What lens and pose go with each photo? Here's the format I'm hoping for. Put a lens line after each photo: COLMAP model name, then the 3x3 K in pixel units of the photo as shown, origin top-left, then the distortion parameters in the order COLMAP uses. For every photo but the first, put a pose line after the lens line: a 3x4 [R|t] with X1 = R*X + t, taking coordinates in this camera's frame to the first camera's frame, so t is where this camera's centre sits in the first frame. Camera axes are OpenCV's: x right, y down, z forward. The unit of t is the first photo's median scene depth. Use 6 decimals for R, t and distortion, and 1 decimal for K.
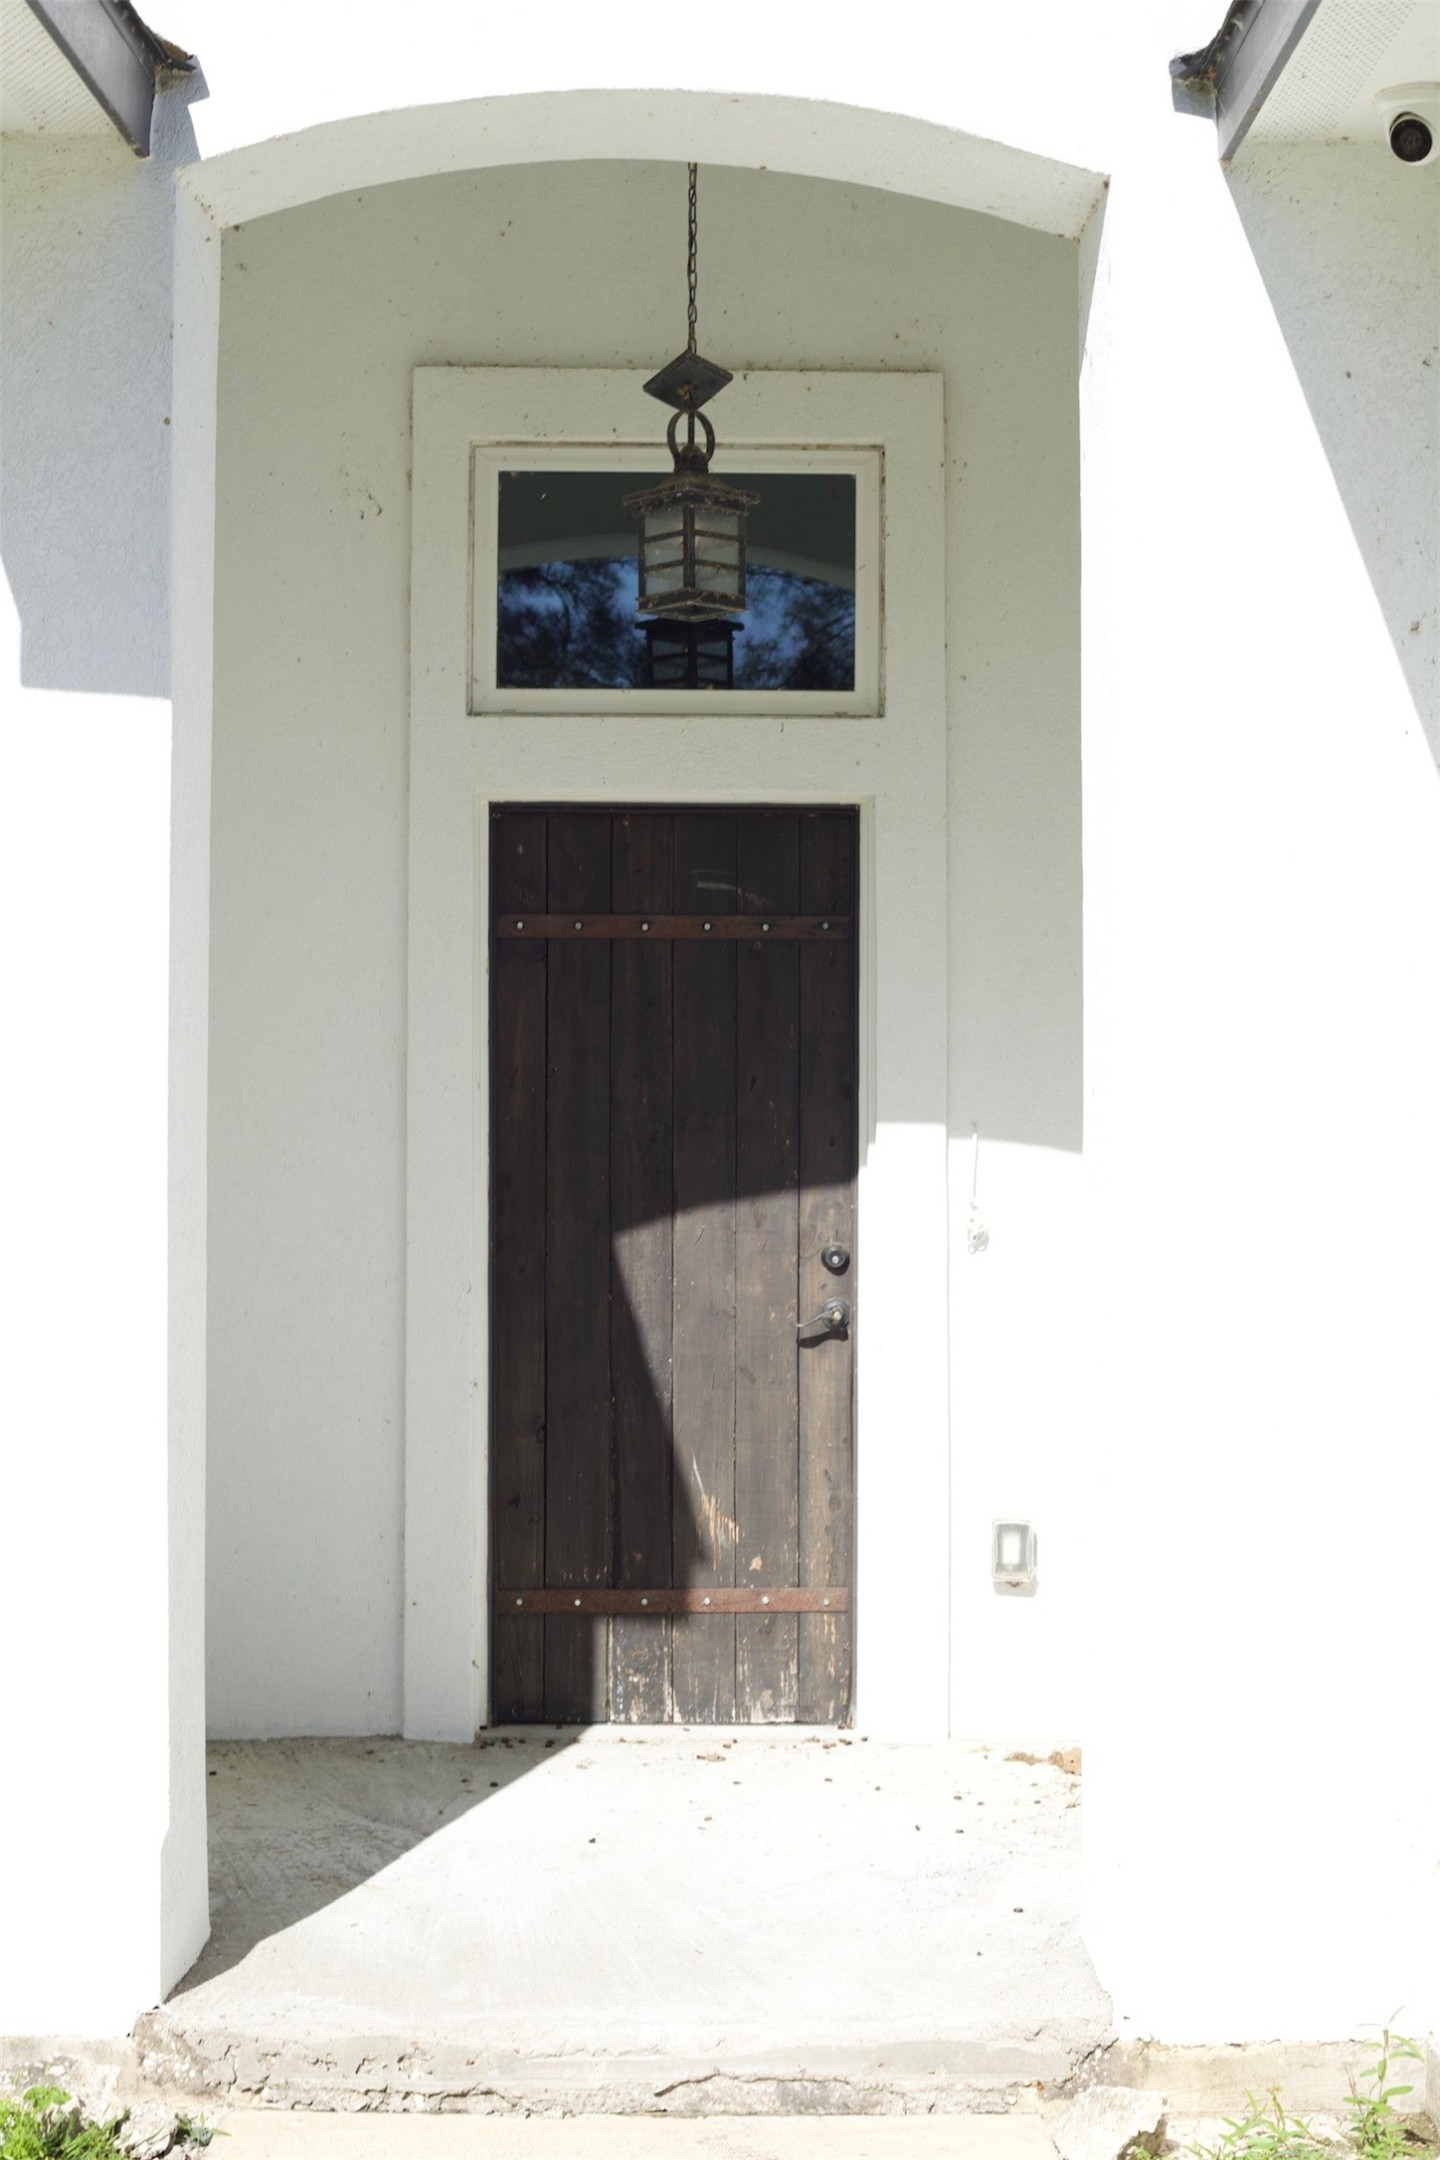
lens RADIAL K [[3128.1, 0, 720.0], [0, 3128.1, 1080.0], [0, 0, 1]] dist [-0.129063, 0.009351]
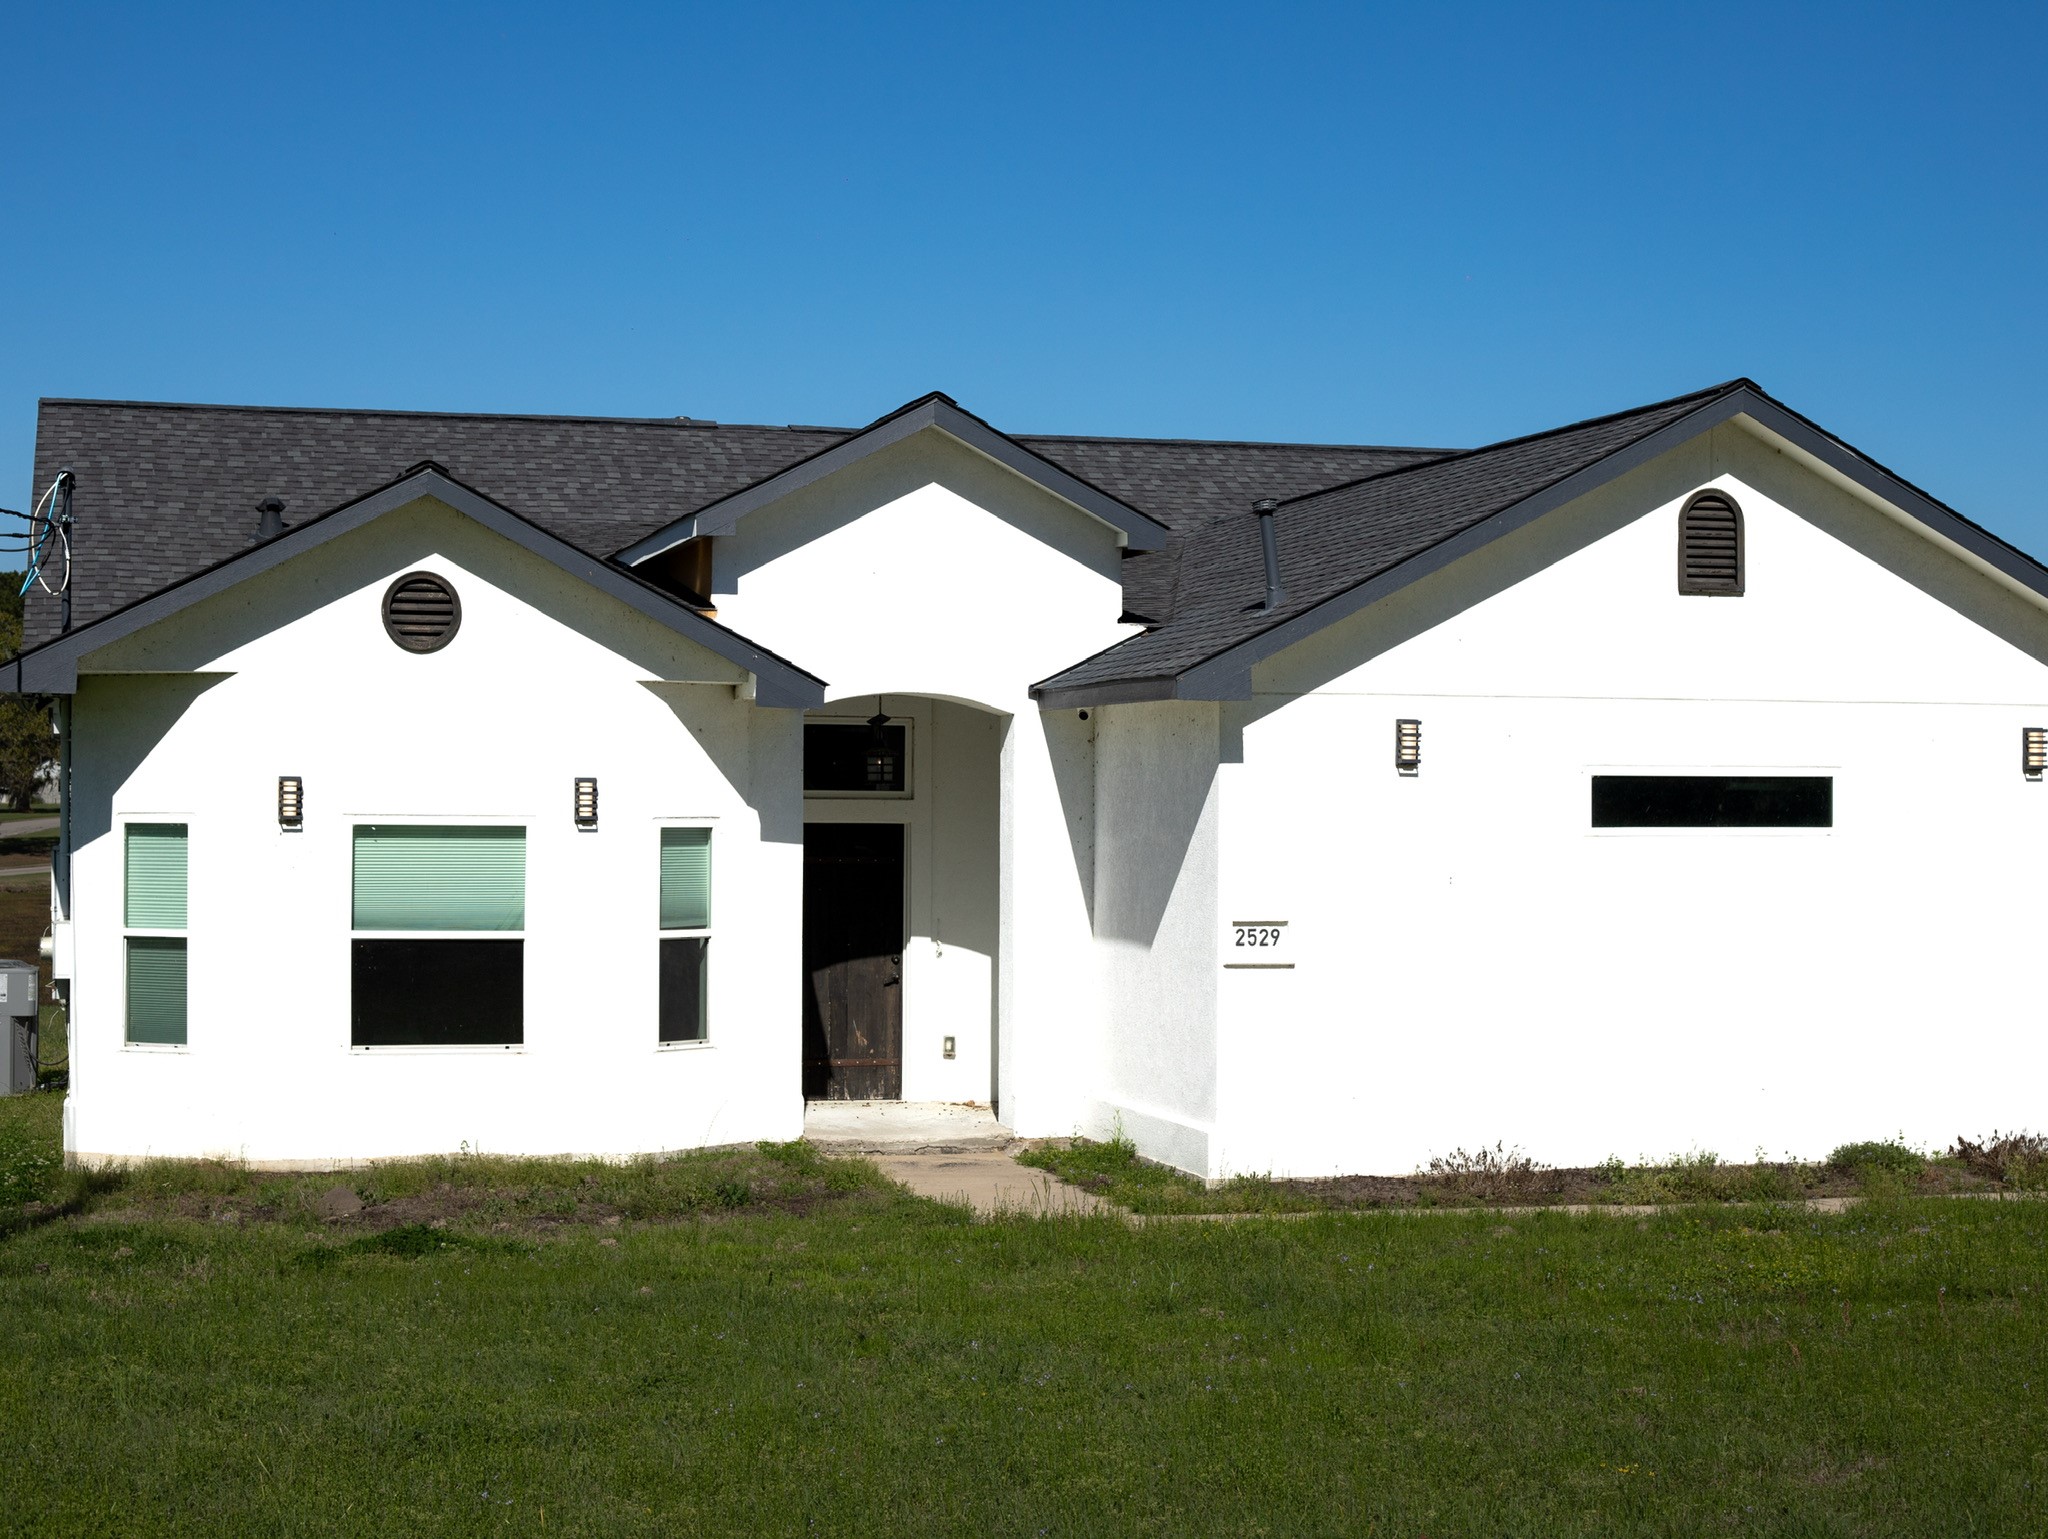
lens RADIAL K [[3405.4, 0, 1024.0], [0, 3405.4, 769.5], [0, 0, 1]] dist [0.001234, -0.016645]
pose [[0.968090, 0.004251, 0.250567, -0.746586], [-0.006912, 0.999929, 0.009740, -0.183137], [-0.250508, -0.011161, 0.968050, -2.568588]]
